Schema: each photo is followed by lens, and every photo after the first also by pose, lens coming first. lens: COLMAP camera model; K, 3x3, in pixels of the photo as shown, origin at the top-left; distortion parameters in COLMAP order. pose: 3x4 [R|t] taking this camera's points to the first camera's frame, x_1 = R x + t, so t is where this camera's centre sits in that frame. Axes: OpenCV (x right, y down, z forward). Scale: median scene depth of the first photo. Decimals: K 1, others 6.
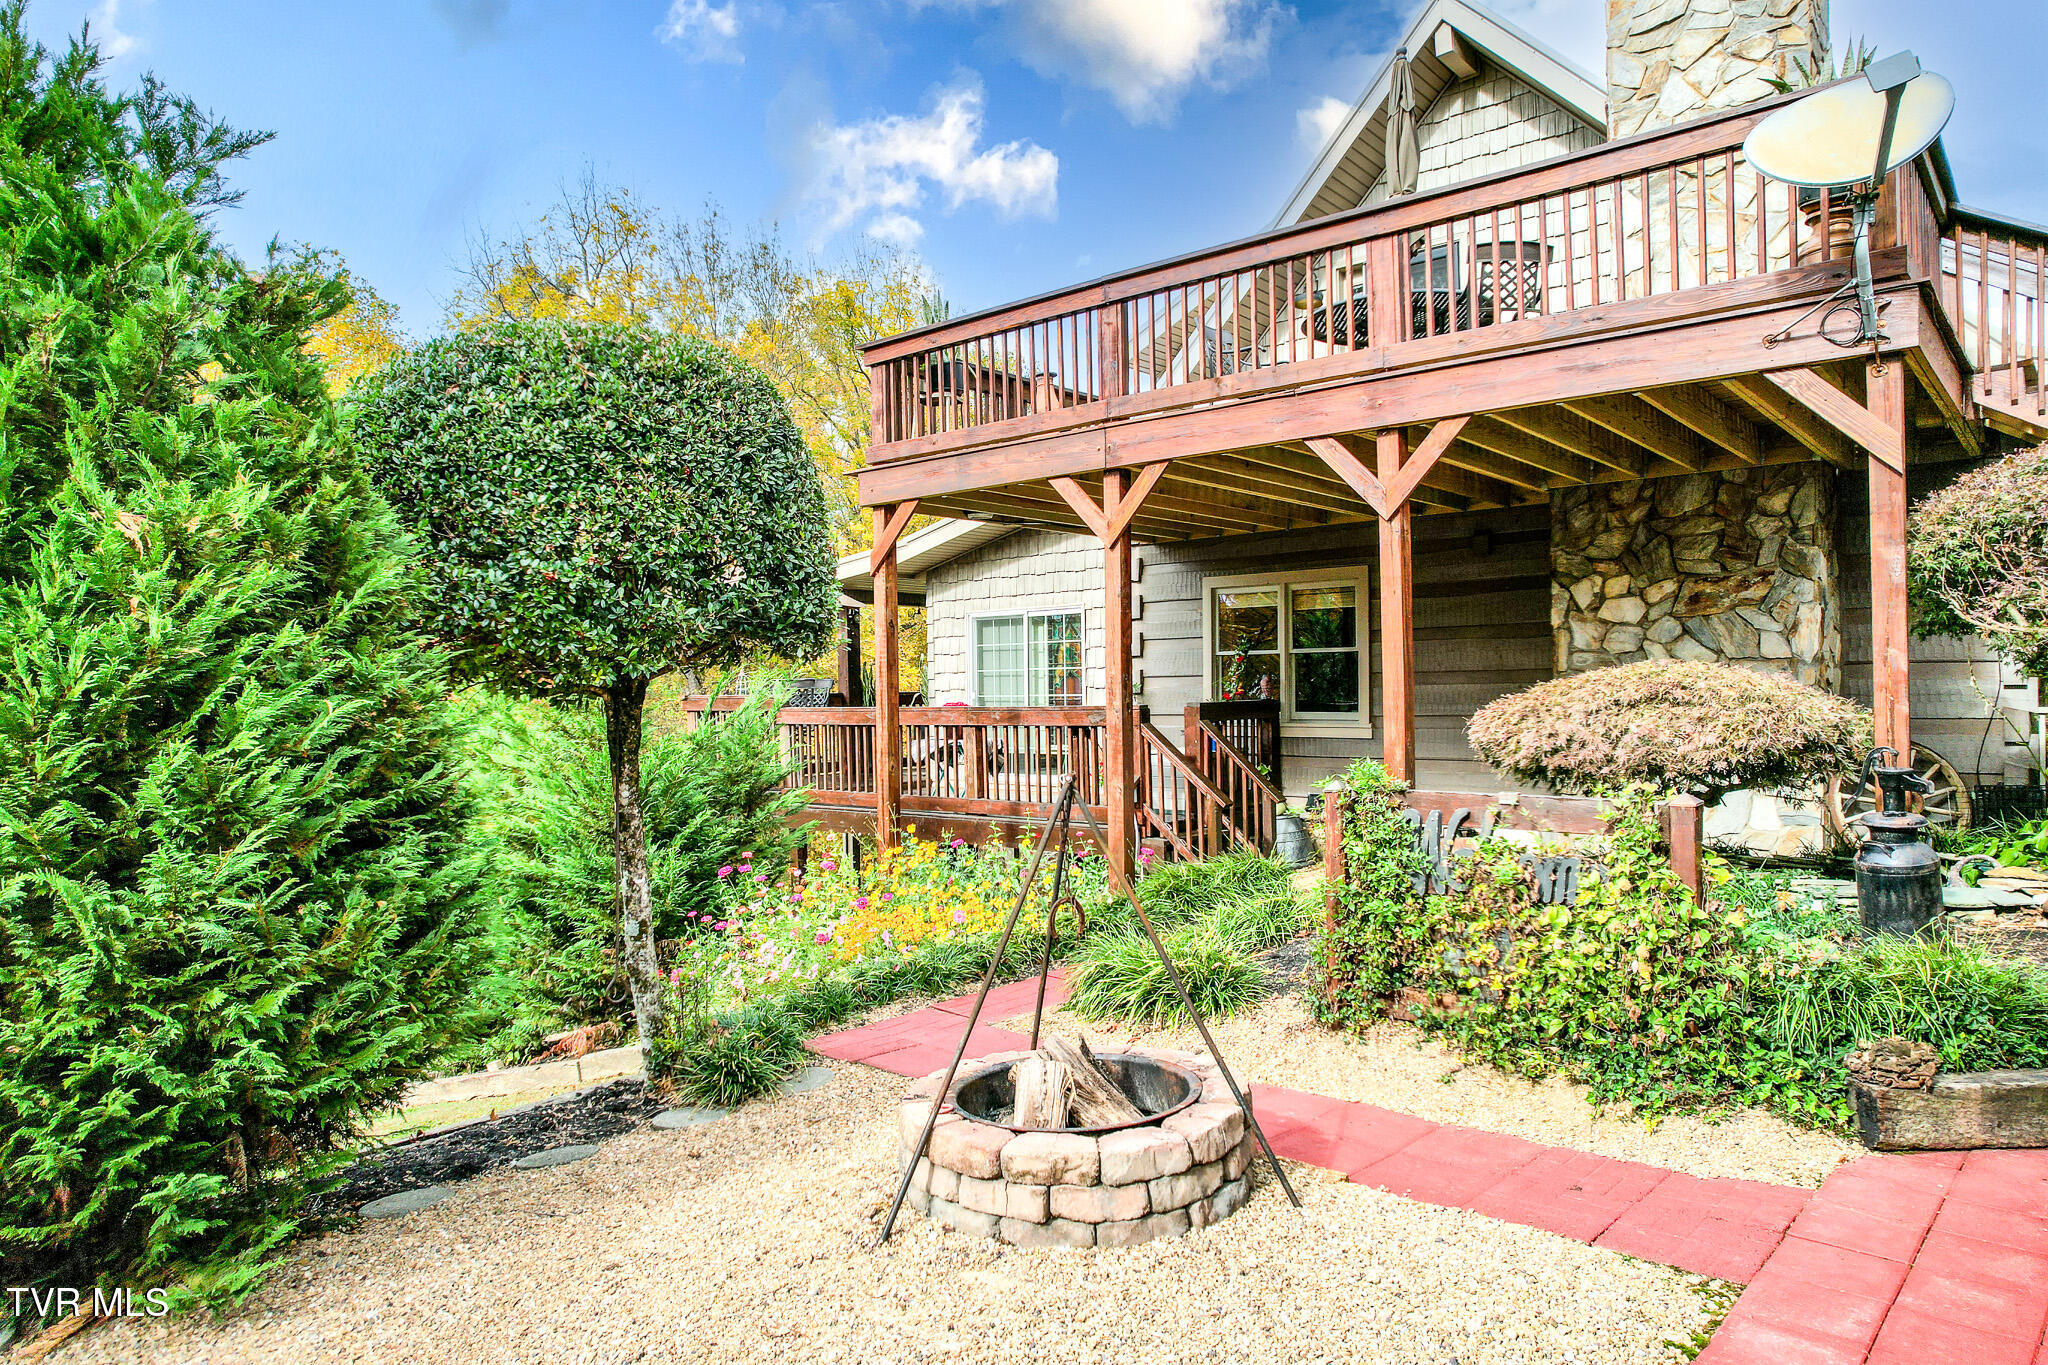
lens RADIAL K [[1303.0, 0, 1022.6], [0, 1303.0, 679.4], [0, 0, 1]] dist [-0.073732, 0.071762]
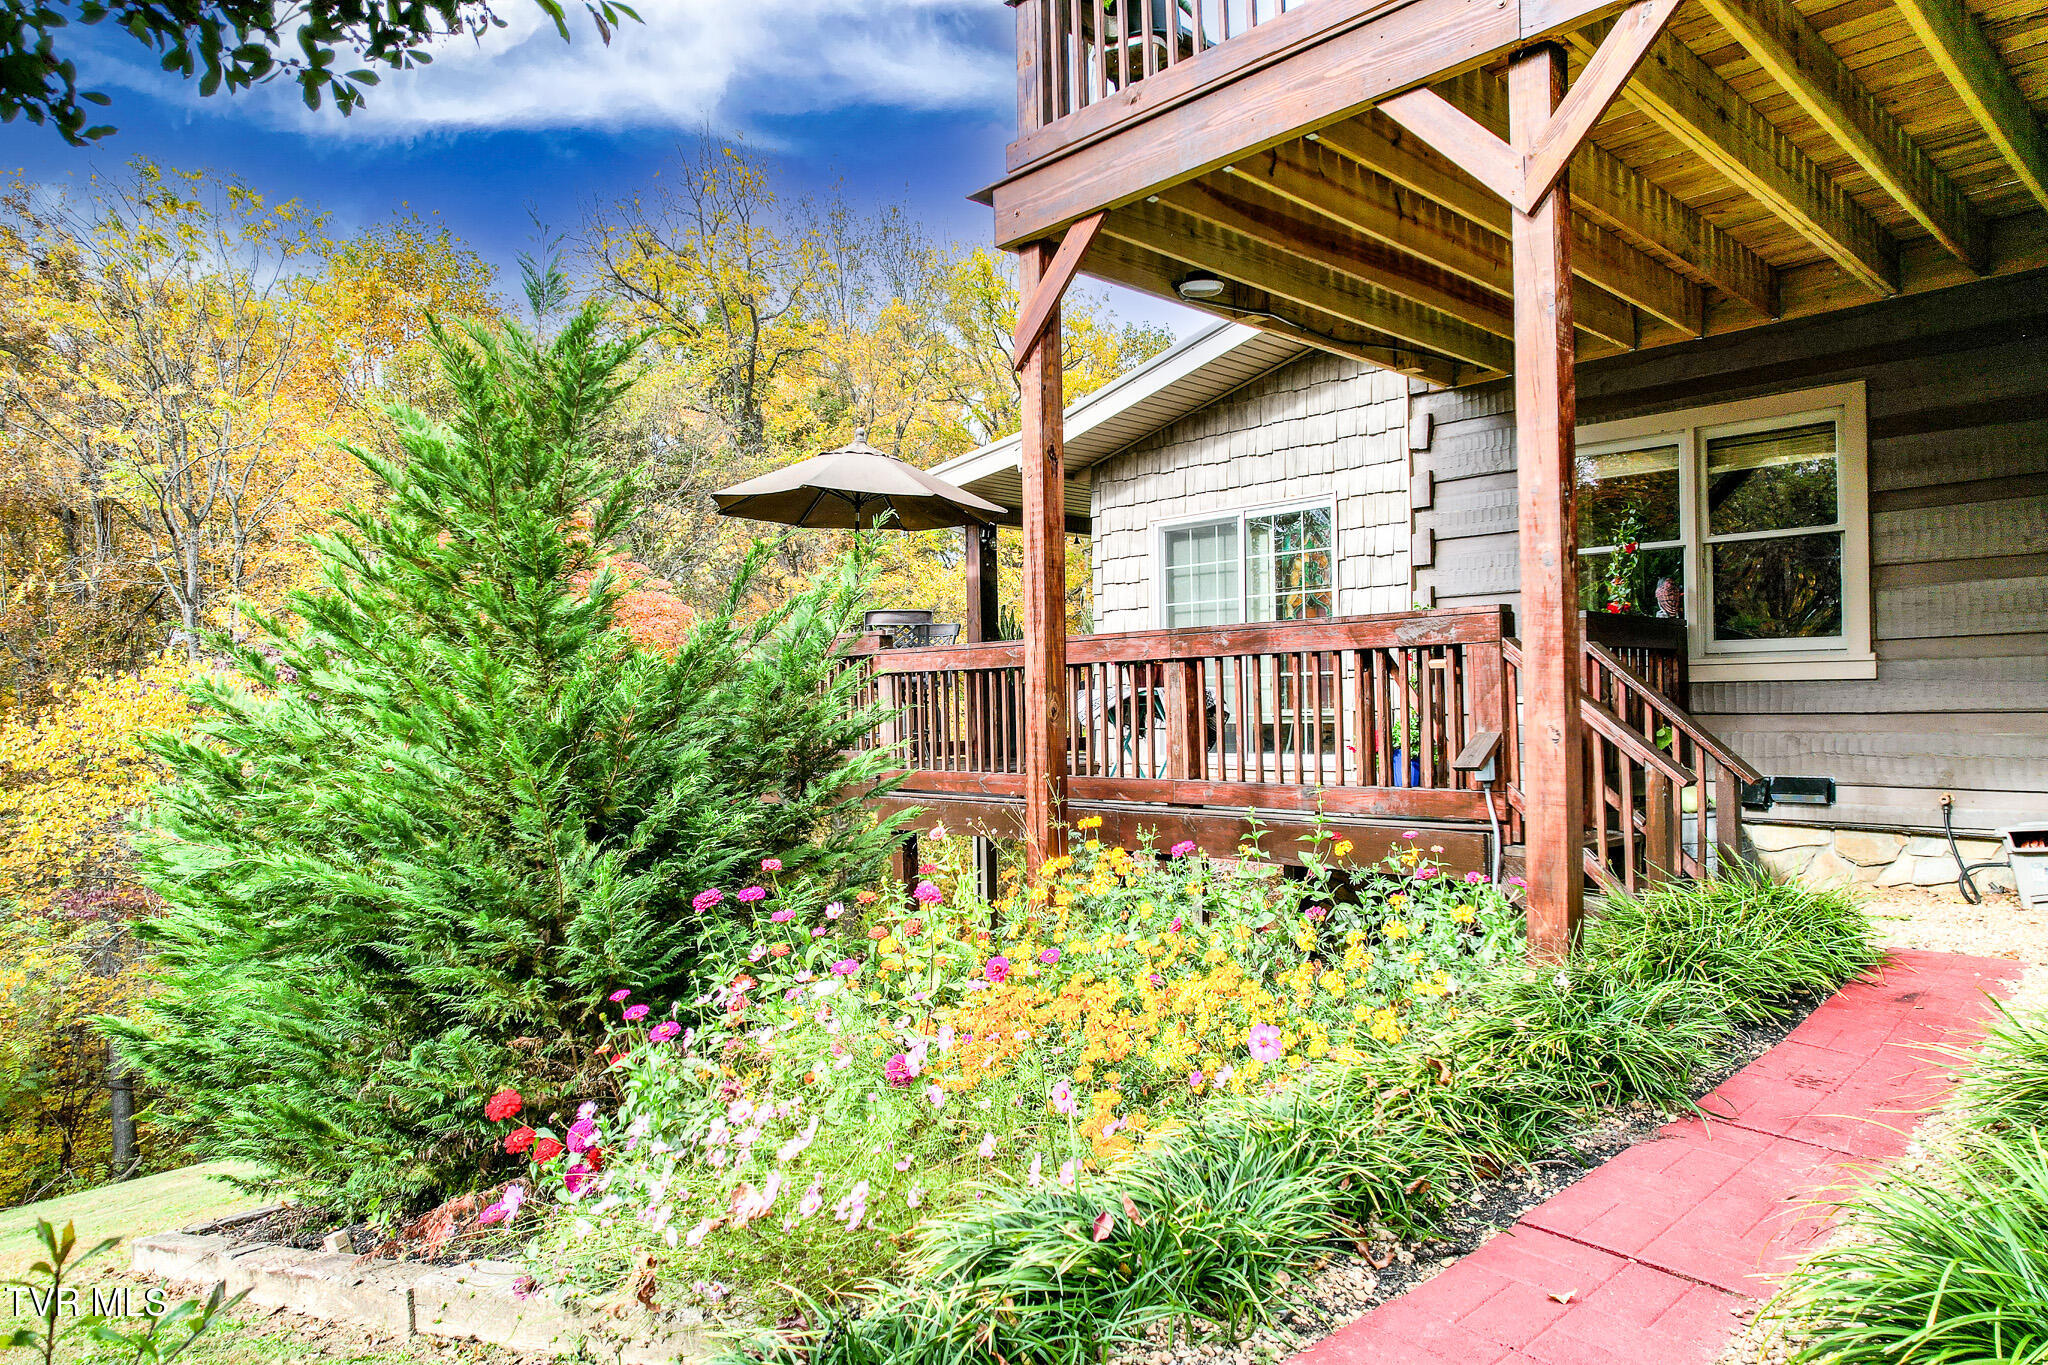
lens RADIAL K [[1303.0, 0, 1022.6], [0, 1303.0, 679.4], [0, 0, 1]] dist [-0.073732, 0.071762]
pose [[0.994400, -0.000783, -0.105683, -0.047528], [-0.000686, 0.999904, -0.013861, 0.053380], [0.105683, 0.013855, 0.994303, 0.389749]]
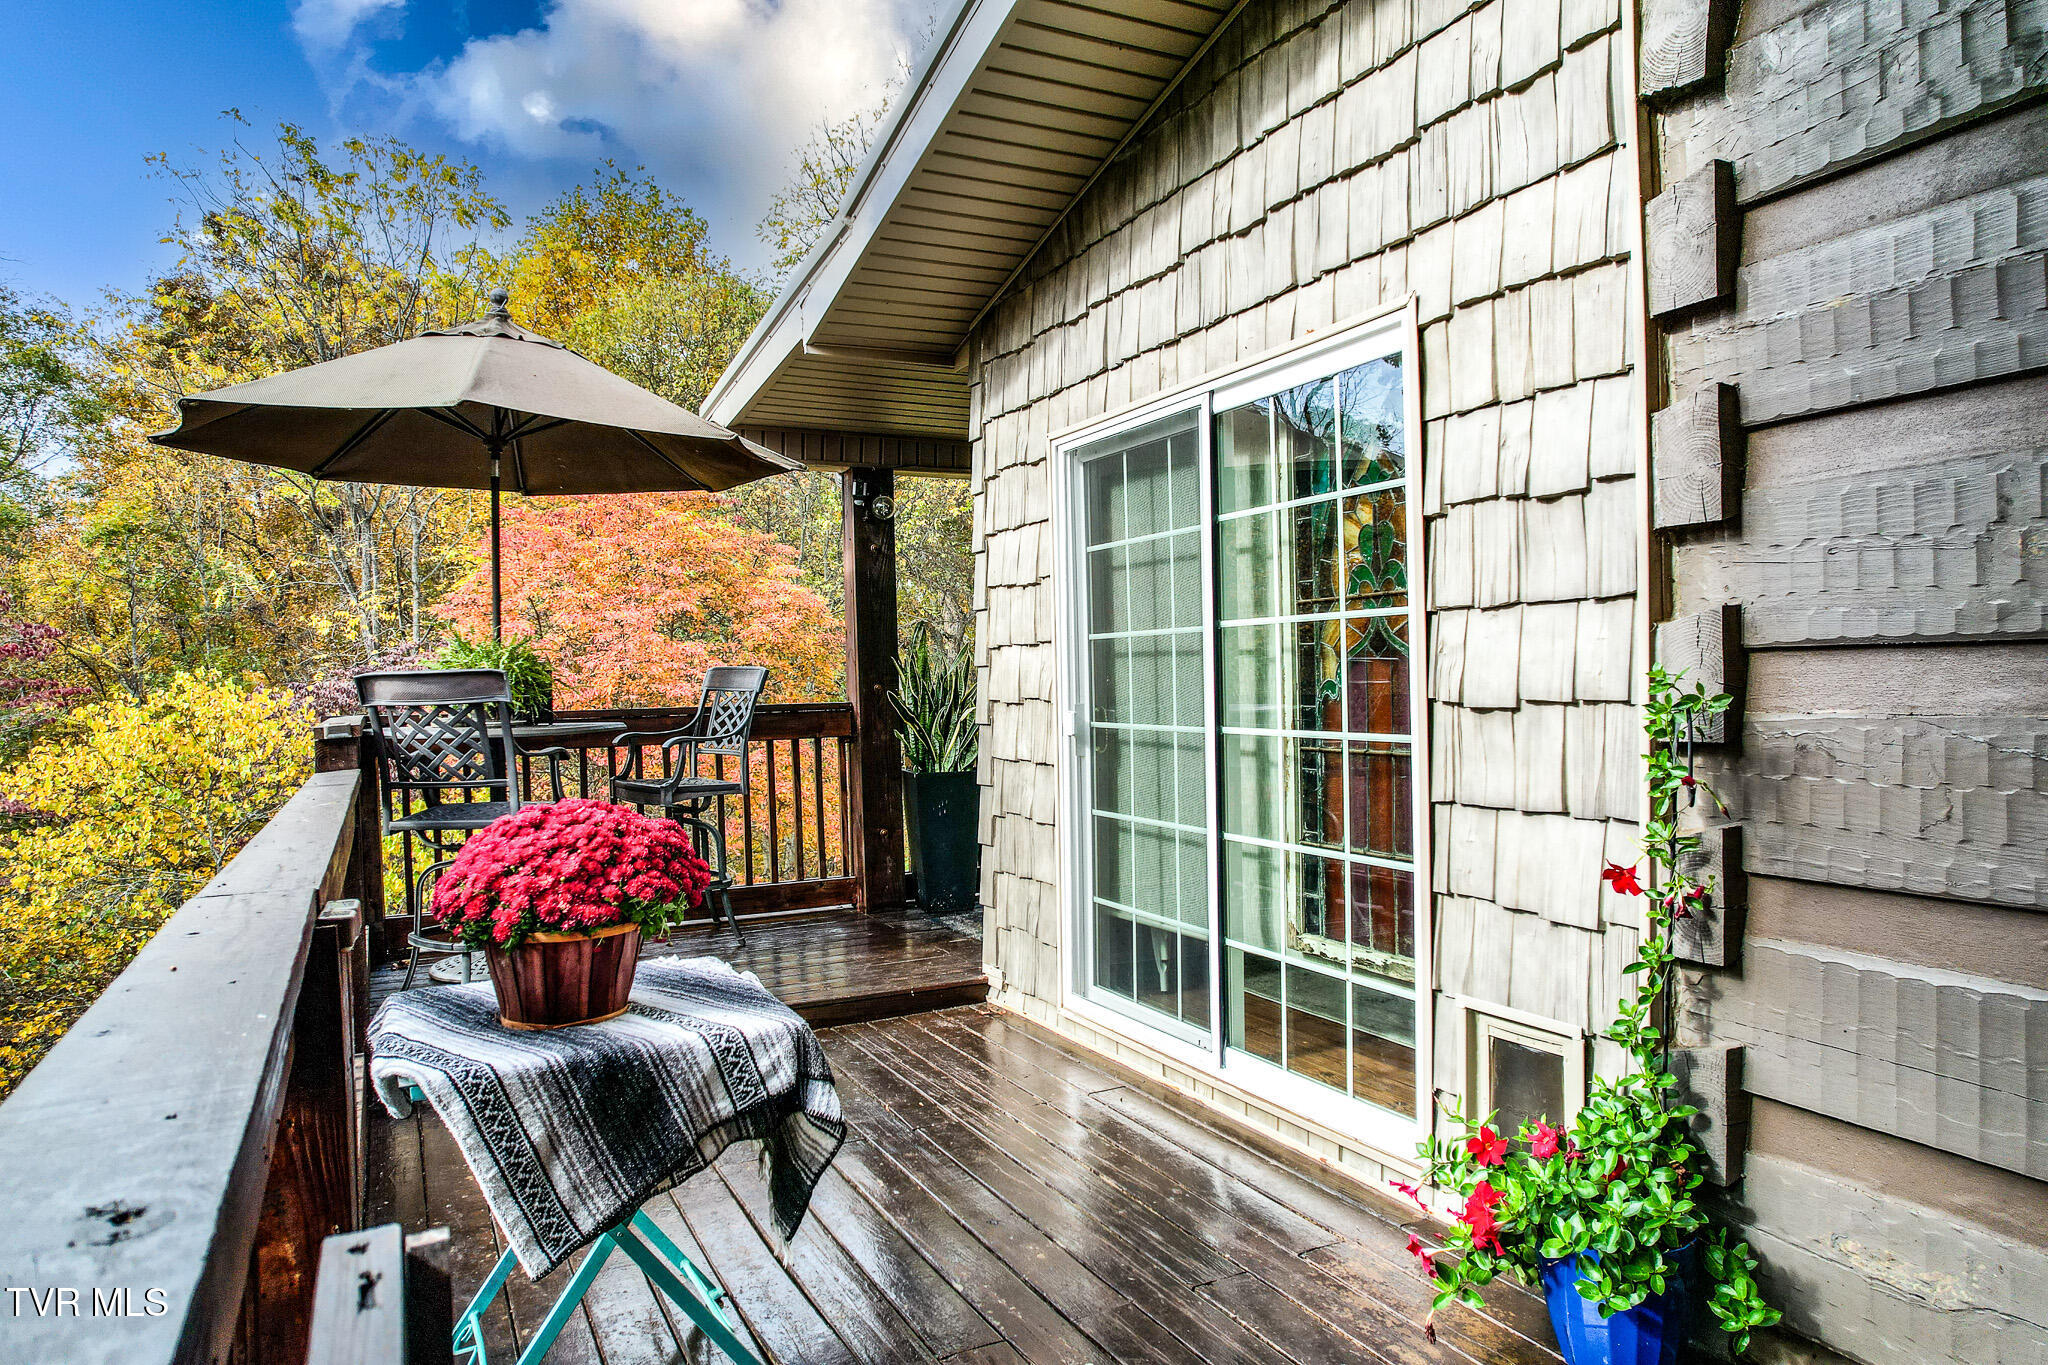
lens RADIAL K [[1303.0, 0, 1022.6], [0, 1303.0, 679.4], [0, 0, 1]] dist [-0.073732, 0.071762]
pose [[0.922195, -0.004662, -0.386698, 0.079730], [0.011031, 0.999838, 0.014252, -0.001462], [0.386569, -0.017408, 0.922096, 0.914664]]
